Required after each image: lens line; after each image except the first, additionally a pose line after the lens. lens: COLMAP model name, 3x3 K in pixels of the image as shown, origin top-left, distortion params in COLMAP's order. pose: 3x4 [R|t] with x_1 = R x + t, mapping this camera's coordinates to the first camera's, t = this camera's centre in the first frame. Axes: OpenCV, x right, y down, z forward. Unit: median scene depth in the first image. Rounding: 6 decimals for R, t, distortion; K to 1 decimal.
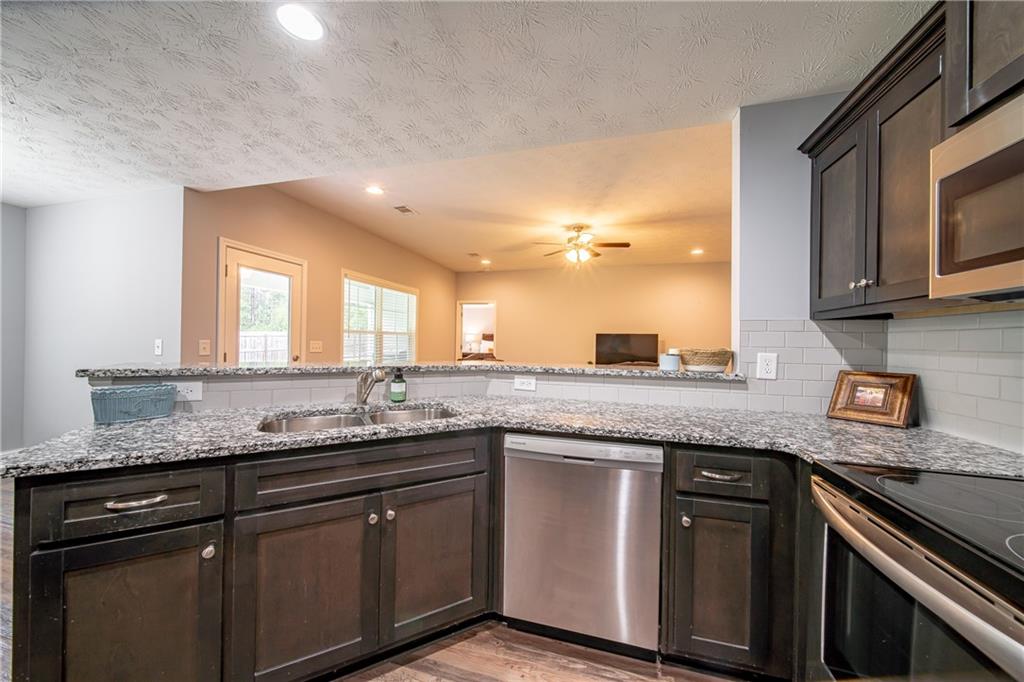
lens RADIAL K [[357.2, 0, 516.7], [0, 357.2, 341.3], [0, 0, 1]] dist [-0.002731, -0.000477]
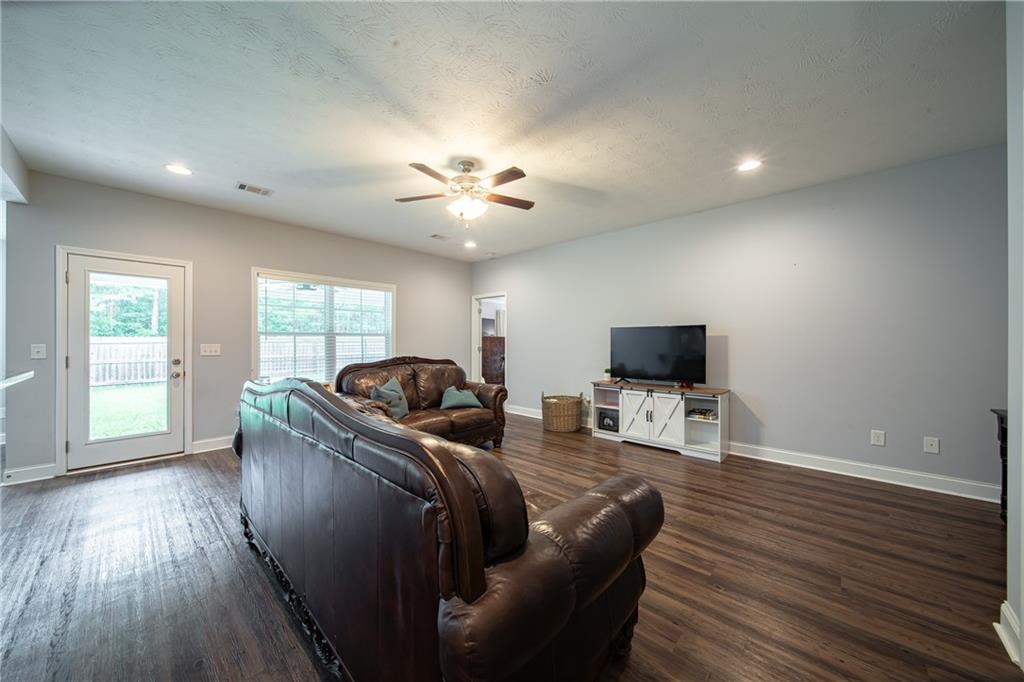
lens RADIAL K [[357.2, 0, 510.8], [0, 357.2, 341.9], [0, 0, 1]] dist [-0.002731, -0.000477]
pose [[0.886480, -0.015350, -0.462513, 0.520921], [0.014589, 0.999880, -0.005223, 0.008494], [0.462537, -0.002117, 0.886597, 0.444231]]
